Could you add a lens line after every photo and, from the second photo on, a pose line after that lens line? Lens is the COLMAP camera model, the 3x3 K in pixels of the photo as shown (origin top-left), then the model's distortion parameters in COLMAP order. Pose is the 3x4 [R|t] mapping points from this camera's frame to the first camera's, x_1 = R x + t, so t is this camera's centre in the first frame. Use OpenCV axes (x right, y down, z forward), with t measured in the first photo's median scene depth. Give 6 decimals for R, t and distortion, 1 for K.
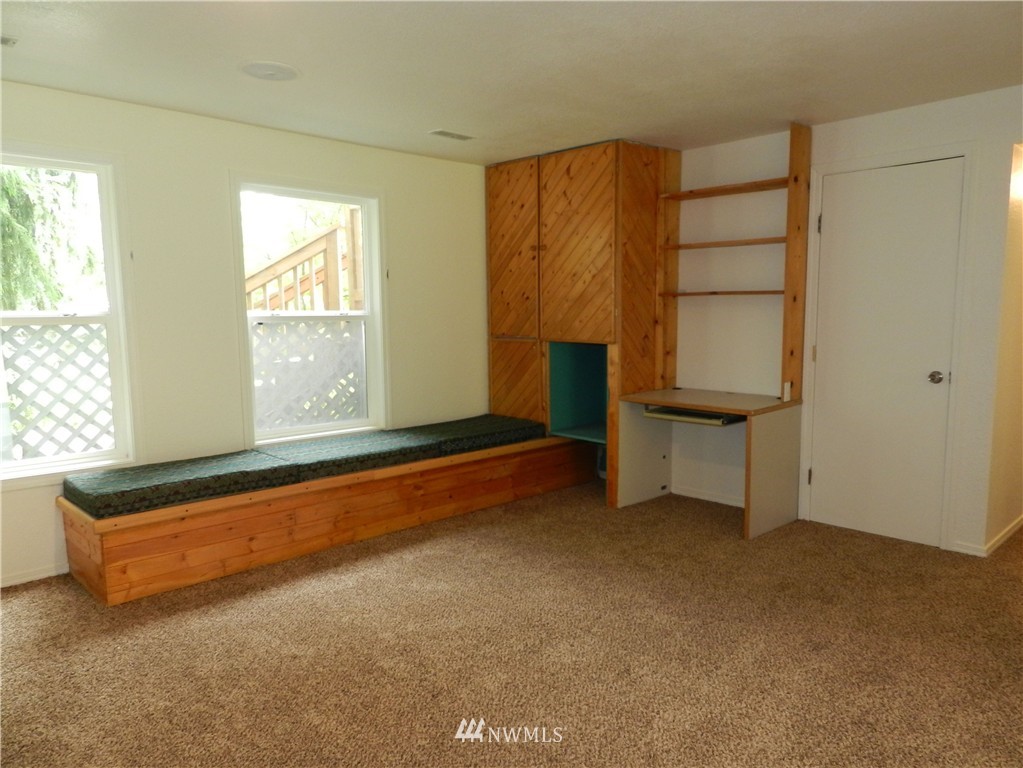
lens RADIAL K [[688.4, 0, 511.0], [0, 688.4, 388.2], [0, 0, 1]] dist [0.013574, -0.002812]
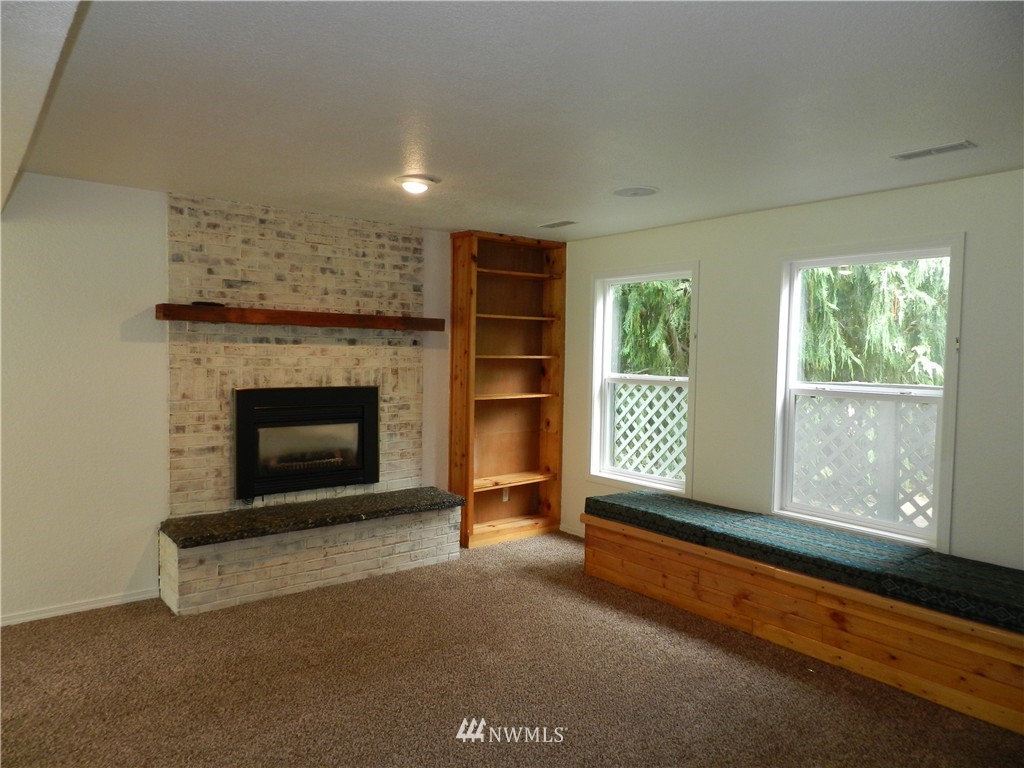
lens RADIAL K [[689.0, 0, 511.5], [0, 689.0, 388.2], [0, 0, 1]] dist [0.013574, -0.002812]
pose [[-0.070463, 0.045700, -0.996467, 0.665332], [-0.139272, 0.988715, 0.055193, -0.103392], [0.987744, 0.142669, -0.063303, 0.676493]]
